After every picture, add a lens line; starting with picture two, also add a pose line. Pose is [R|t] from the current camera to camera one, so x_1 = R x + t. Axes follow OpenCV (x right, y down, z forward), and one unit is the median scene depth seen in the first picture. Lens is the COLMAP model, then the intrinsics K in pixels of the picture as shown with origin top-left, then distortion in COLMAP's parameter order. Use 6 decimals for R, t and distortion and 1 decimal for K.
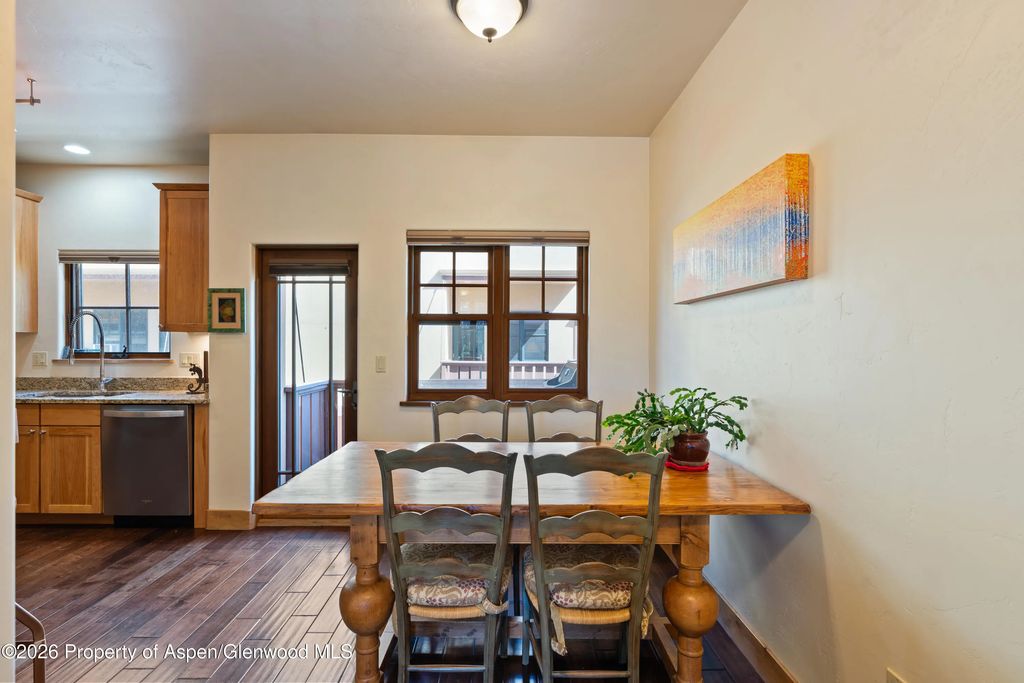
lens RADIAL K [[484.8, 0, 506.1], [0, 484.8, 343.8], [0, 0, 1]] dist [-0.014452, 0.007163]
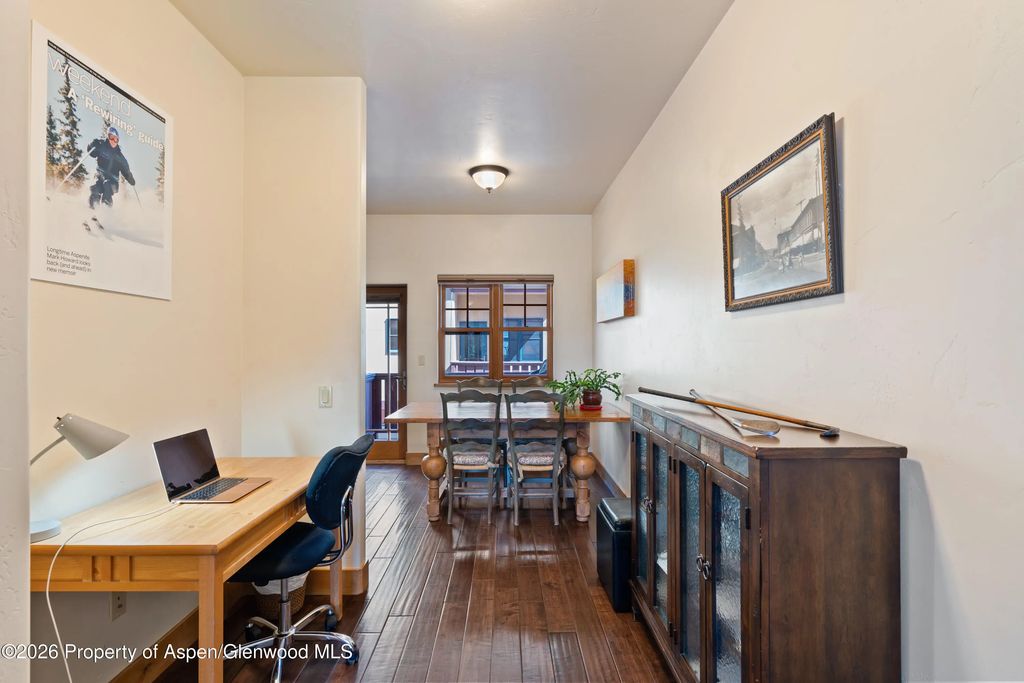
lens RADIAL K [[484.8, 0, 506.1], [0, 484.8, 343.8], [0, 0, 1]] dist [-0.014452, 0.007163]
pose [[0.999966, -0.005757, -0.005898, 0.026199], [0.005723, 0.999967, -0.005786, -0.000018], [0.005931, 0.005753, 0.999966, -0.577394]]
